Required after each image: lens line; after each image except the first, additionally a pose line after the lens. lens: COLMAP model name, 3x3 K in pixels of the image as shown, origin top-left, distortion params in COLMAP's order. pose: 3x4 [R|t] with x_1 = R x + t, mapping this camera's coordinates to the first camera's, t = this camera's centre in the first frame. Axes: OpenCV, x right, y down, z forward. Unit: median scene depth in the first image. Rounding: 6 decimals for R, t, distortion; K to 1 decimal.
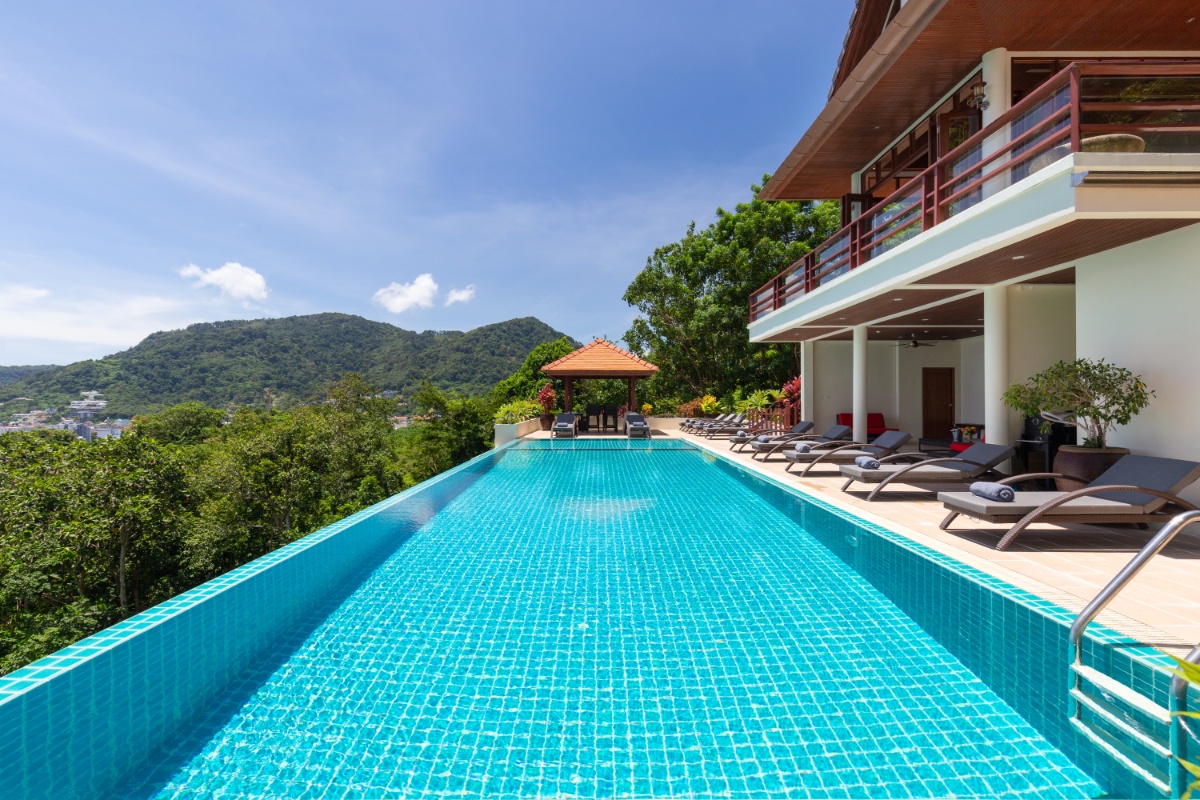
lens RADIAL K [[540.9, 0, 602.9], [0, 540.9, 400.1], [0, 0, 1]] dist [0.008983, -0.000352]
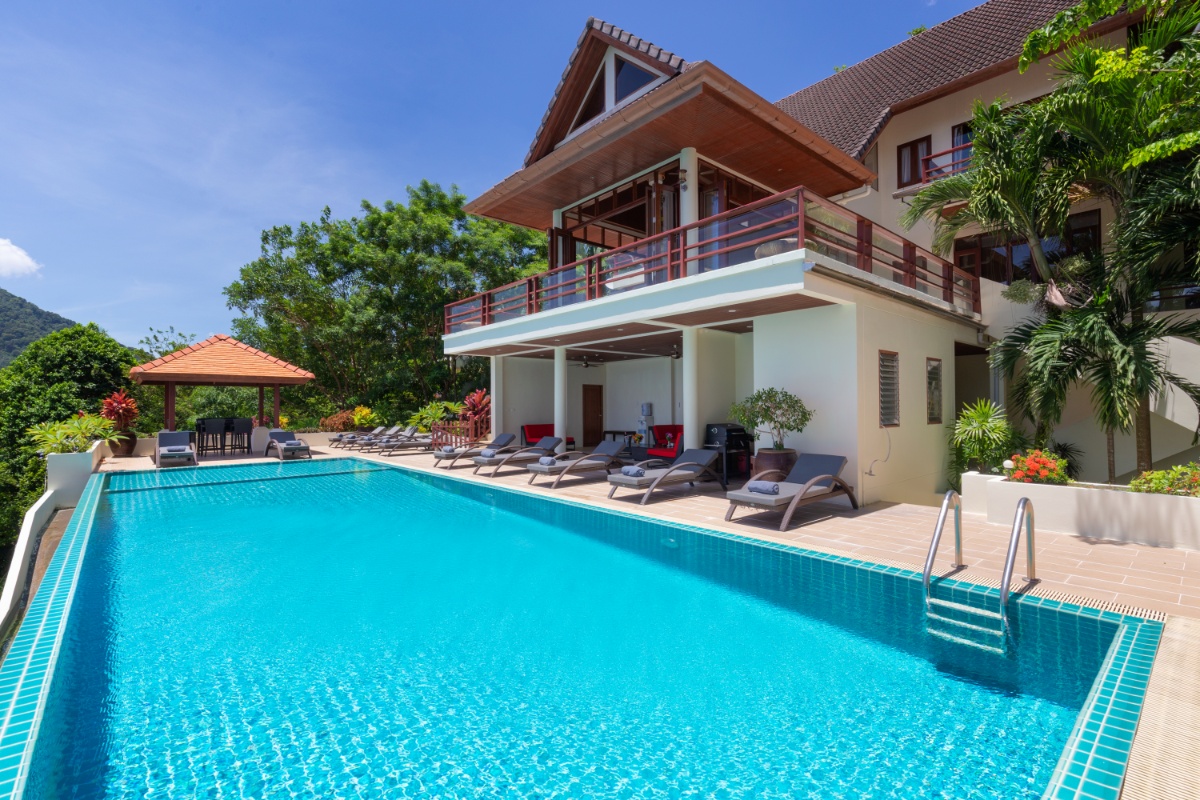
lens RADIAL K [[540.9, 0, 597.0], [0, 540.9, 401.0], [0, 0, 1]] dist [0.008983, -0.000352]
pose [[0.752673, 0.002862, 0.658388, -0.162904], [0.004948, 0.999938, -0.010003, -0.011151], [-0.658376, 0.010787, 0.752612, 0.091232]]
